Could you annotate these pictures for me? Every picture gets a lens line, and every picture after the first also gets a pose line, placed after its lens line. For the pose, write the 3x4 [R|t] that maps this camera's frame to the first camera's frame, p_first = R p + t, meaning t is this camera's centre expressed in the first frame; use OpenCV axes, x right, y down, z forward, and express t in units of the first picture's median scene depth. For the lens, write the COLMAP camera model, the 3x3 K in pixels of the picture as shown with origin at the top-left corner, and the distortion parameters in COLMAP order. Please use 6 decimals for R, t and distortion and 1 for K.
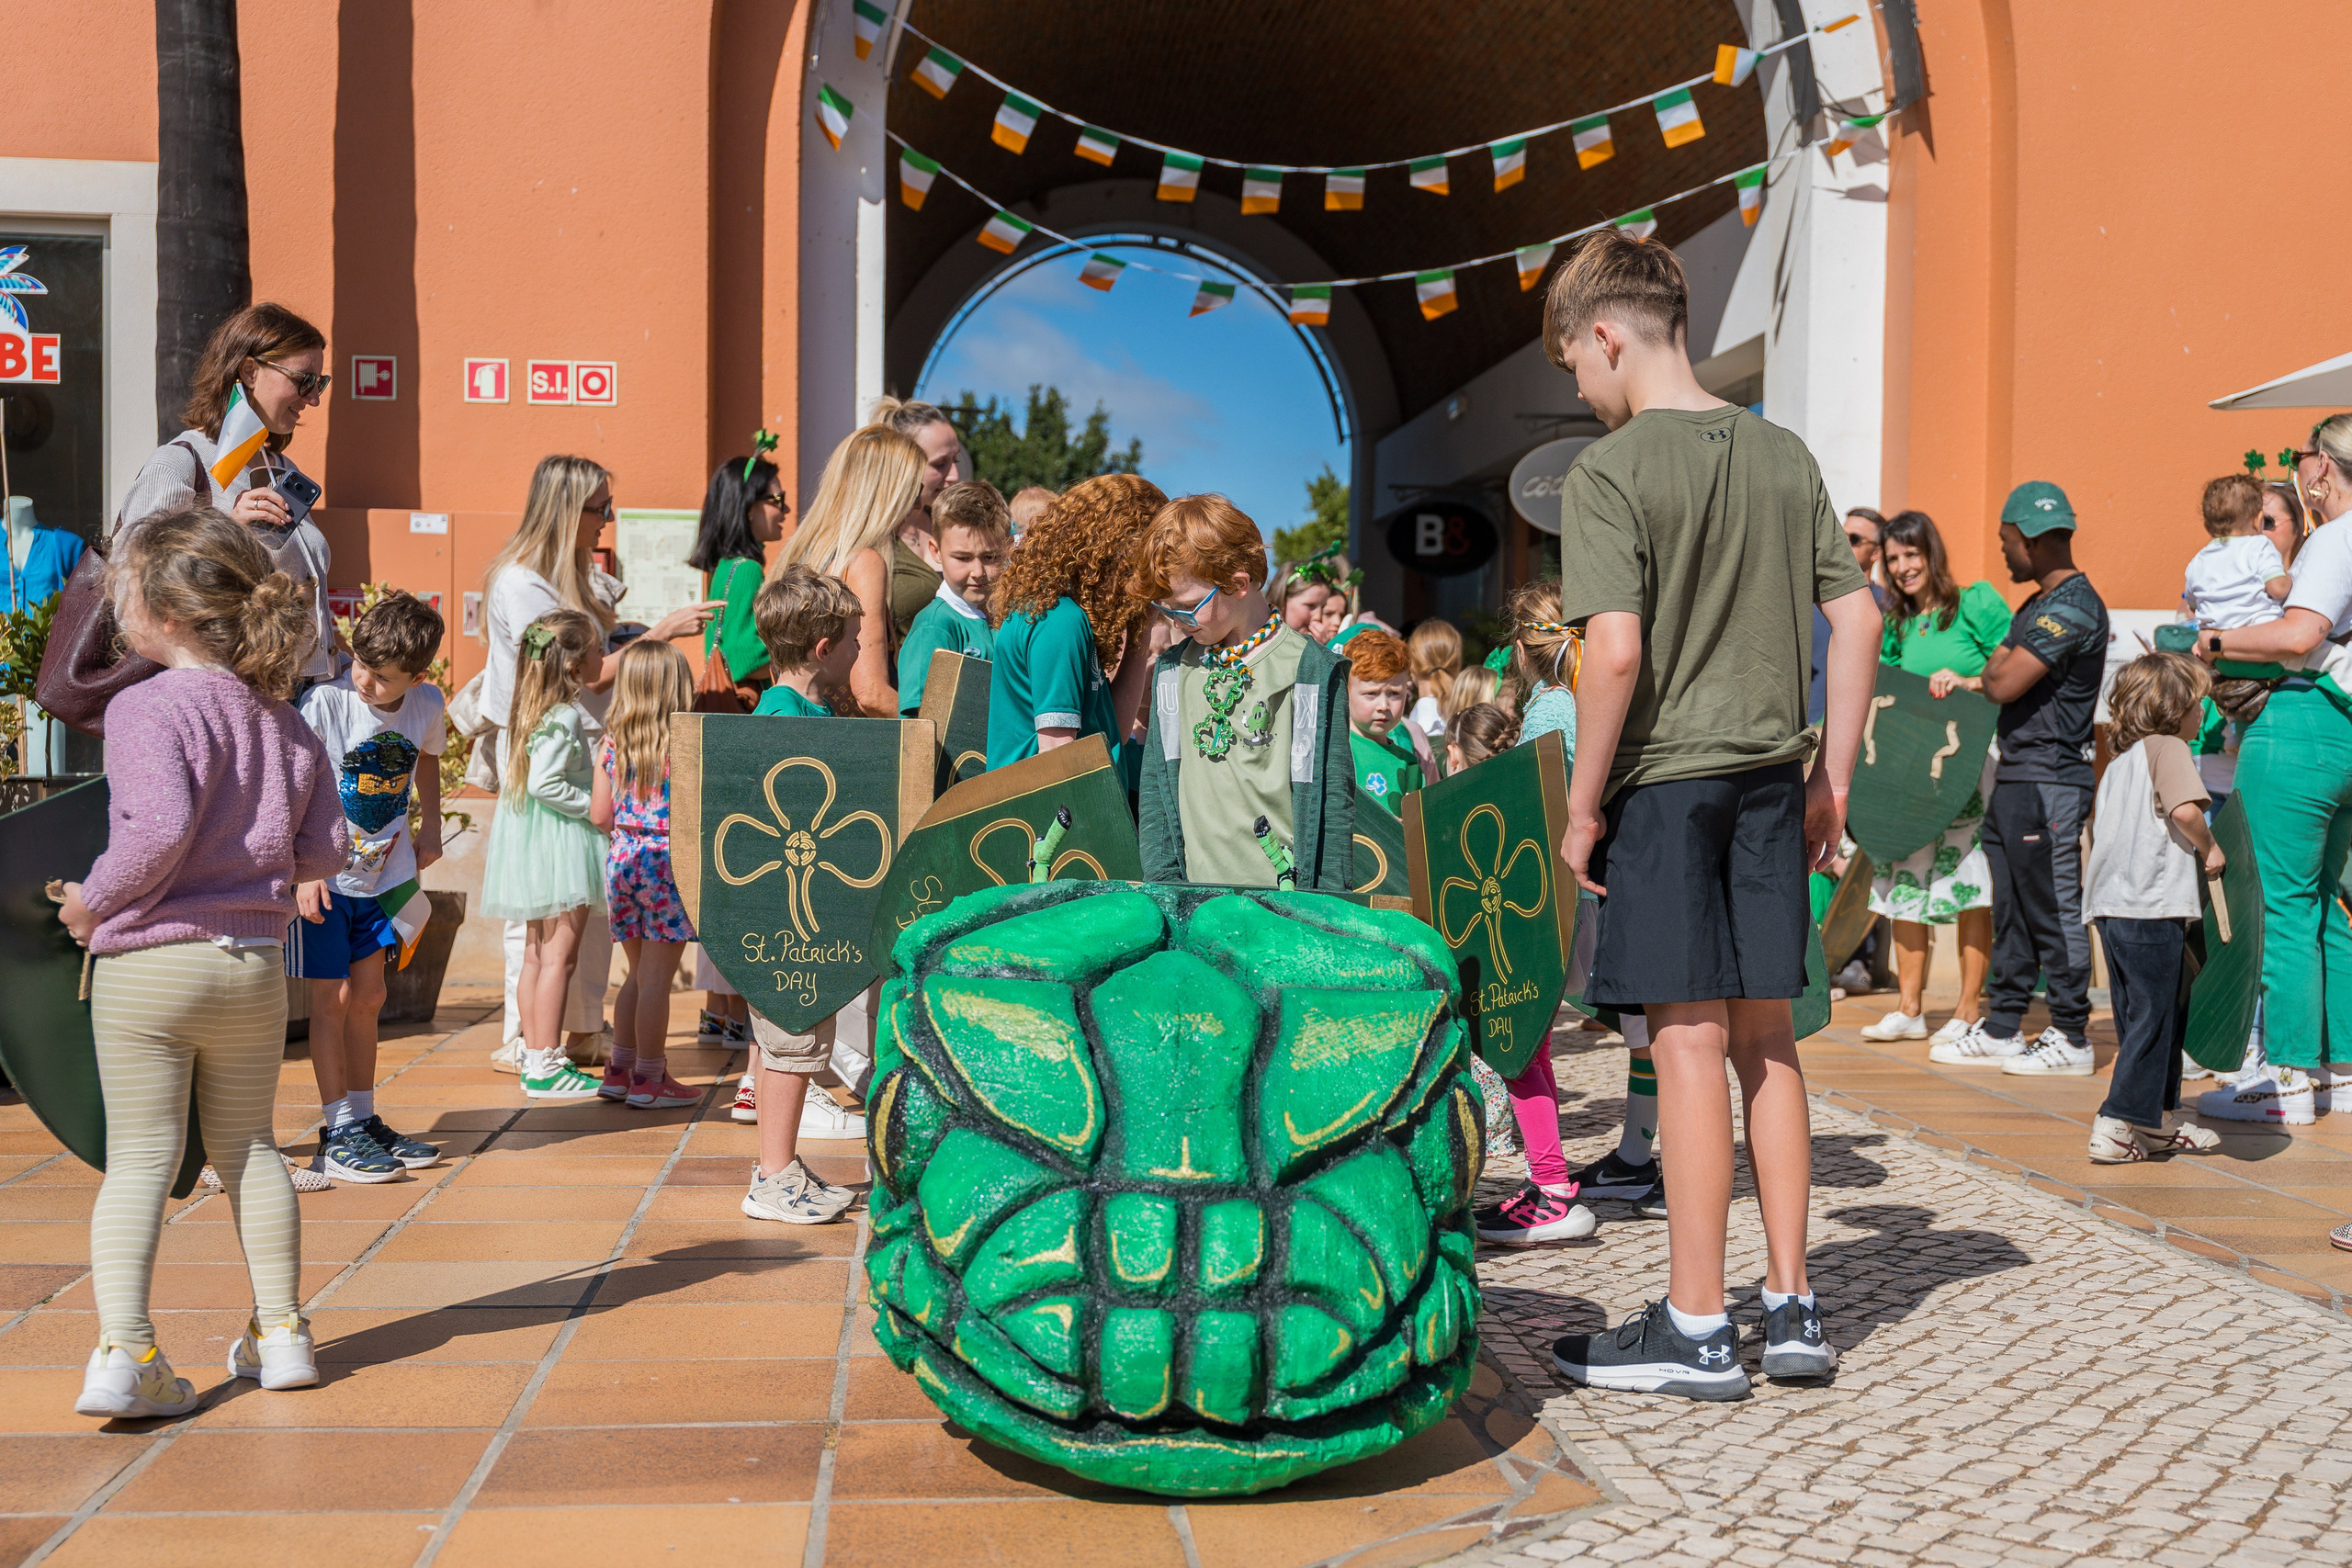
lens RADIAL K [[2952.9, 0, 1177.8], [0, 2952.9, 839.5], [0, 0, 1]] dist [0.010330, 0.000000]
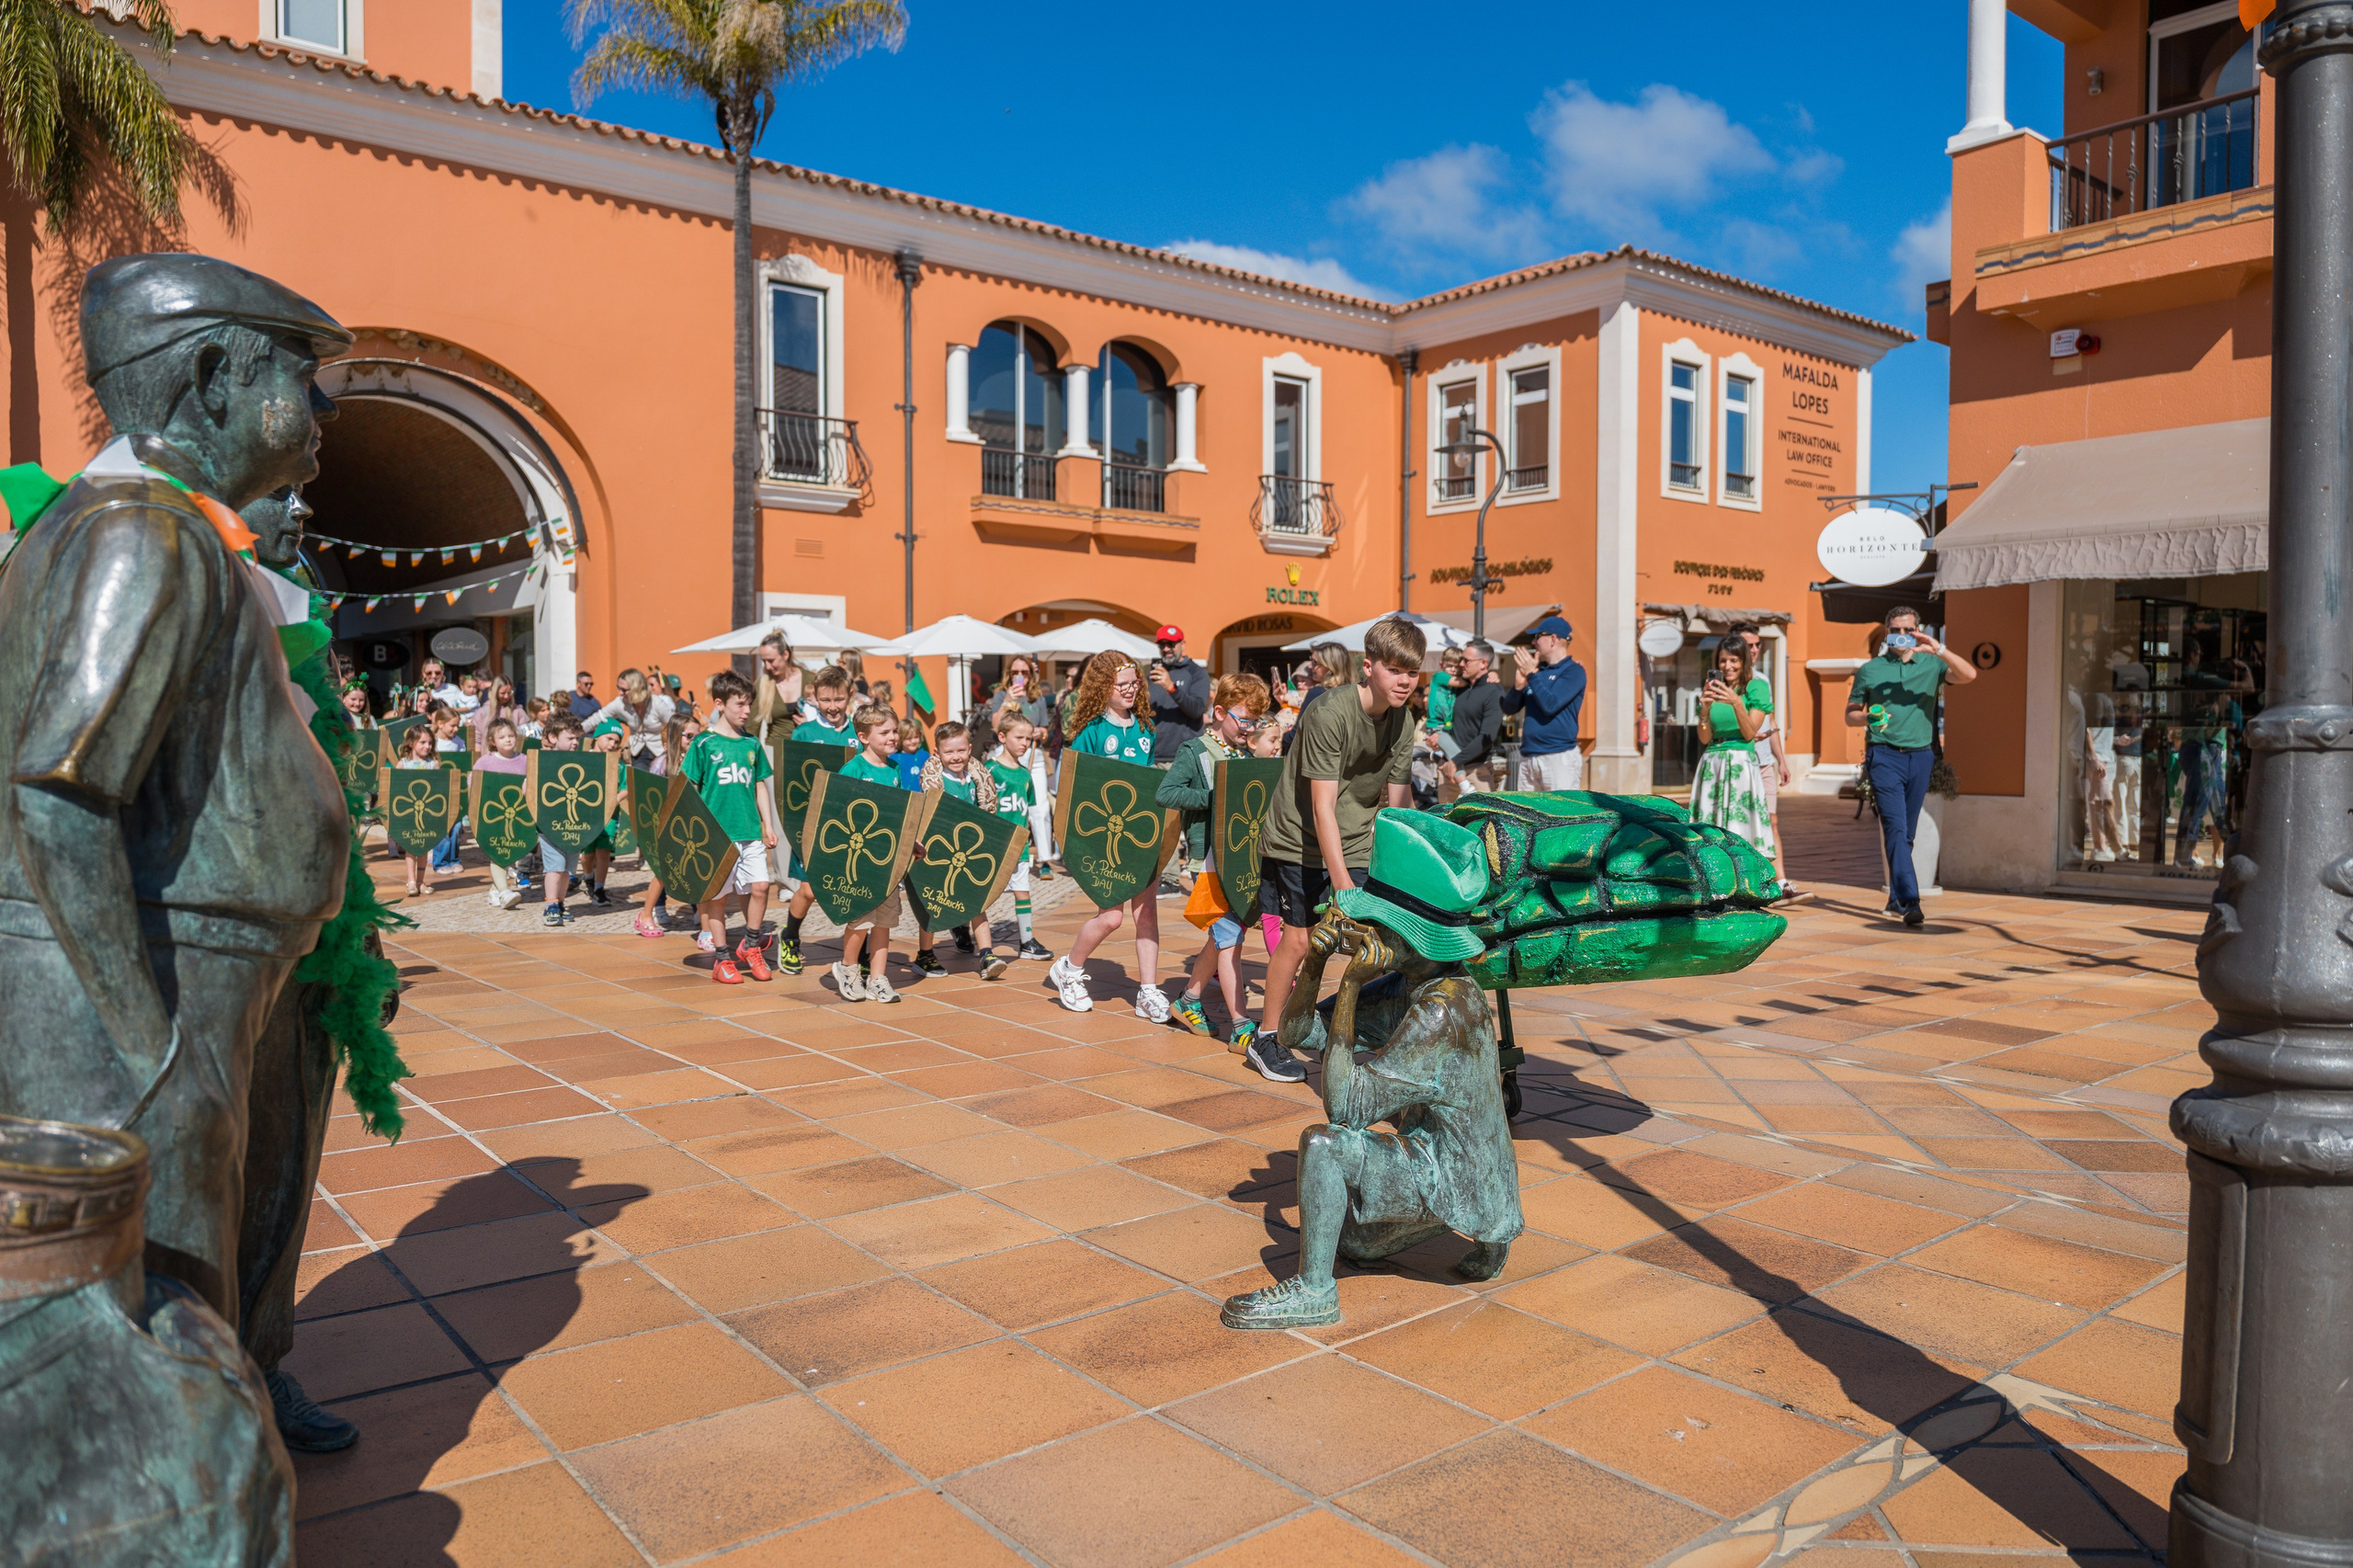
lens RADIAL K [[1621.3, 0, 1177.1], [0, 1621.3, 790.6], [0, 0, 1]] dist [-0.000555, -0.006969]
pose [[0.827120, -0.030889, 0.561176, -0.628878], [0.026003, 0.999523, 0.016691, 0.023341], [-0.561424, 0.000786, 0.827528, -2.413712]]
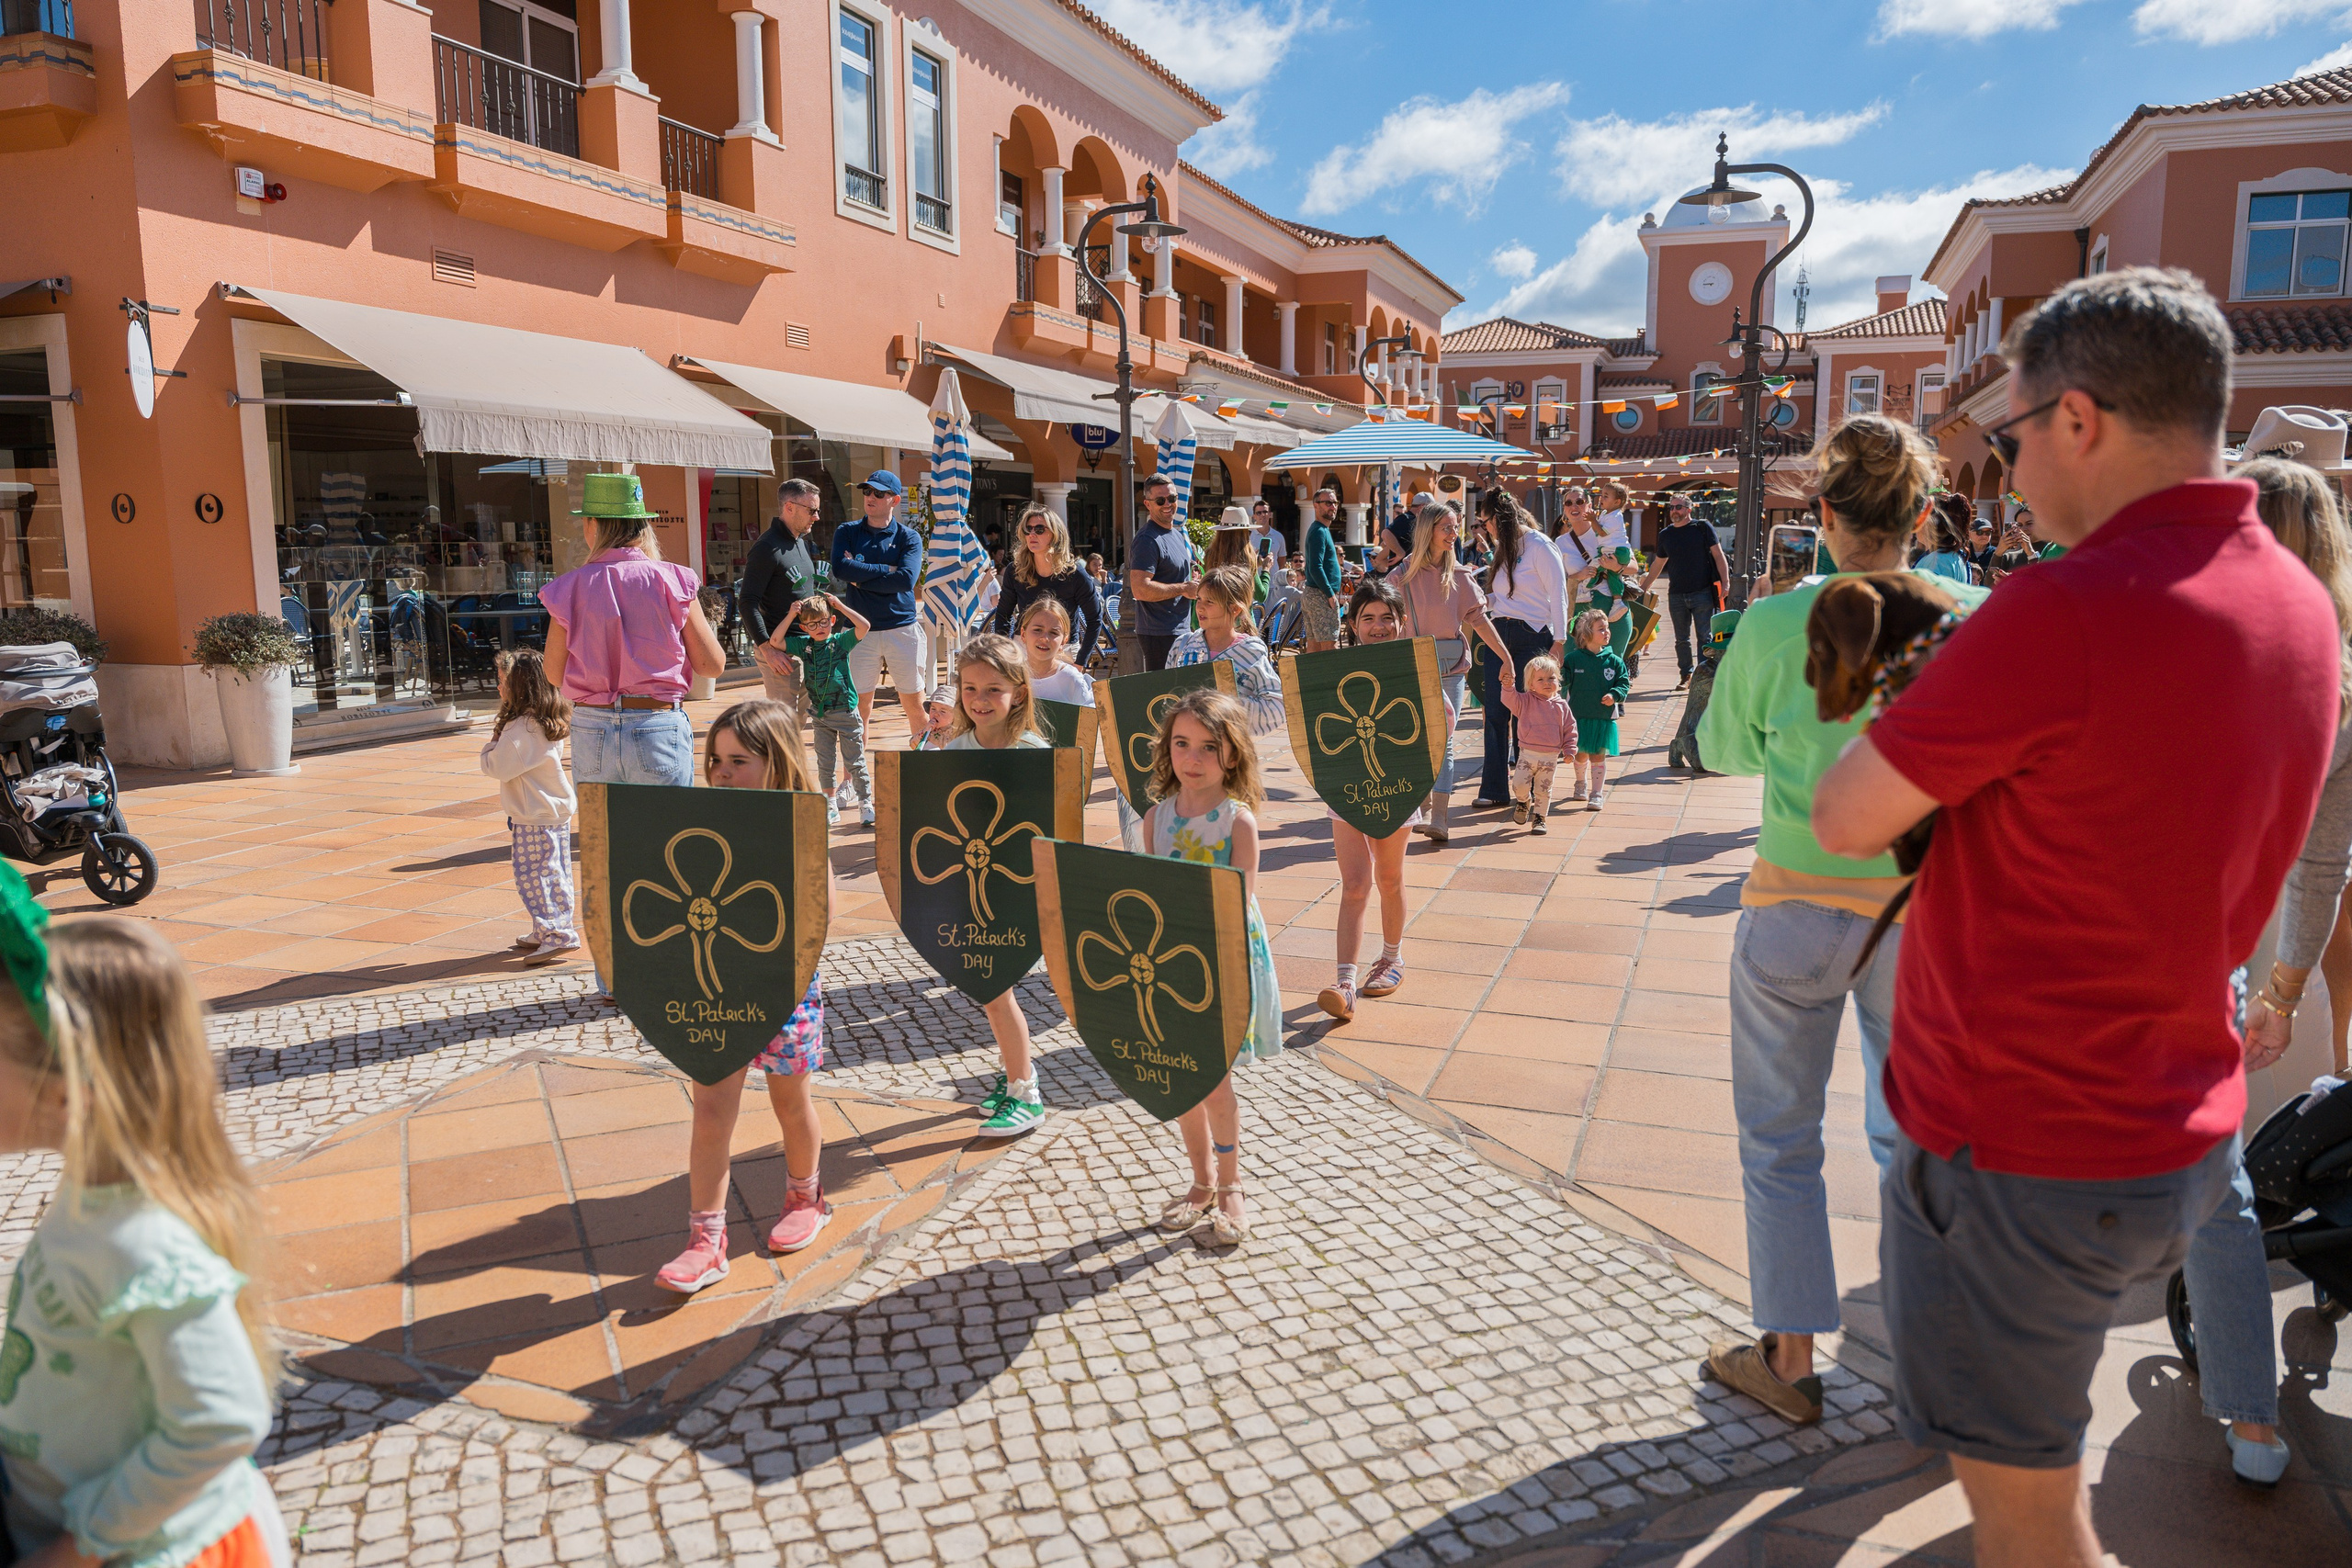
lens RADIAL K [[1614.1, 0, 1157.0], [0, 1614.1, 773.6], [0, 0, 1]] dist [0.000462, -0.003864]
pose [[-0.899798, -0.071788, 0.430360, -0.332604], [0.011987, 0.981931, 0.188858, -0.192712], [-0.436142, 0.175093, -0.882679, 1.012457]]
